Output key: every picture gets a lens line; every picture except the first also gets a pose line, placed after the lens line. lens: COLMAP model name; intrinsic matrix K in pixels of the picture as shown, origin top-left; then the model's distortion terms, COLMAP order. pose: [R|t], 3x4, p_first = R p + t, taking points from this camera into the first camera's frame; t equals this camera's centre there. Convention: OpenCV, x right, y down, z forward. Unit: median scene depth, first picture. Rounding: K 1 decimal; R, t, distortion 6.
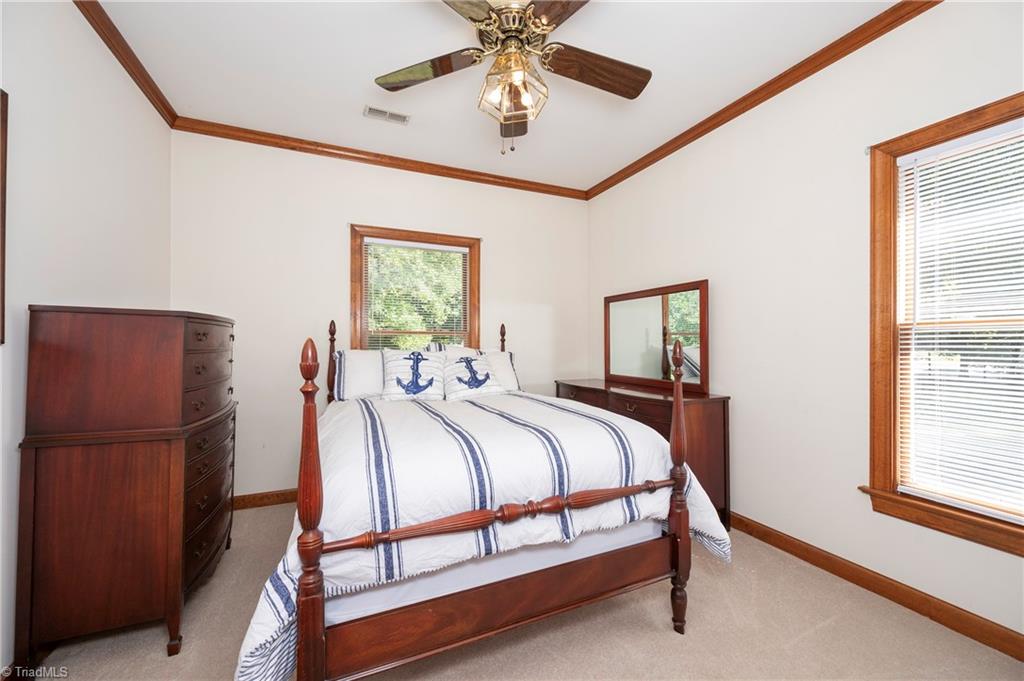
lens RADIAL K [[402.8, 0, 515.5], [0, 402.8, 339.2], [0, 0, 1]] dist [-0.001274, -0.000232]
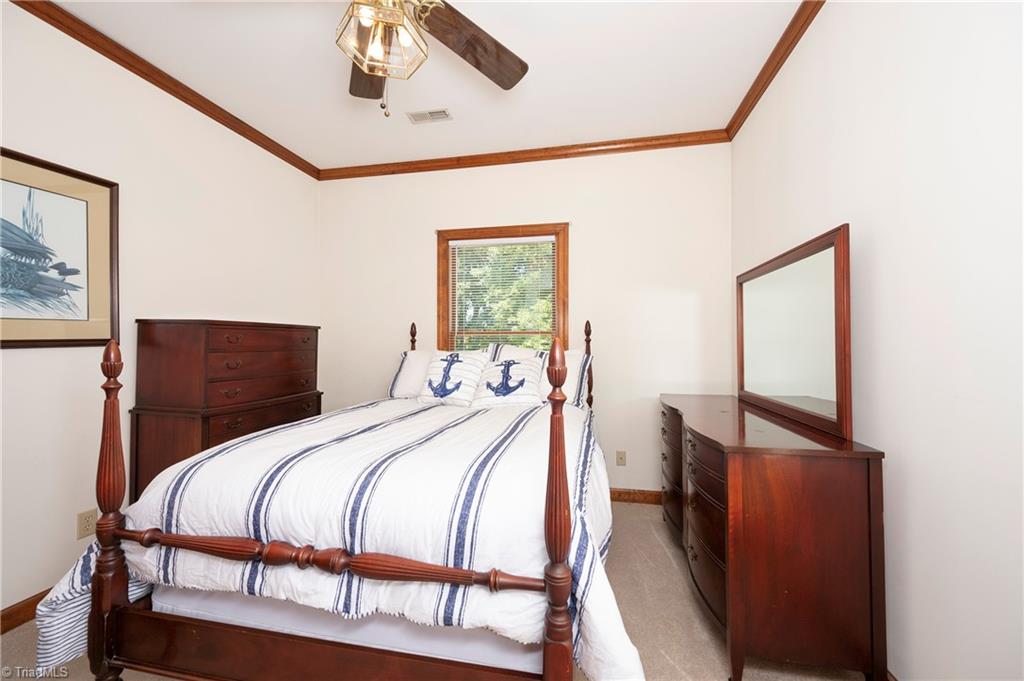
lens RADIAL K [[402.8, 0, 511.6], [0, 402.8, 338.0], [0, 0, 1]] dist [-0.001274, -0.000232]
pose [[0.806788, -0.007999, -0.590787, 0.429309], [0.006014, 0.999968, -0.005326, 0.001329], [0.590811, 0.000744, 0.806810, 0.313365]]
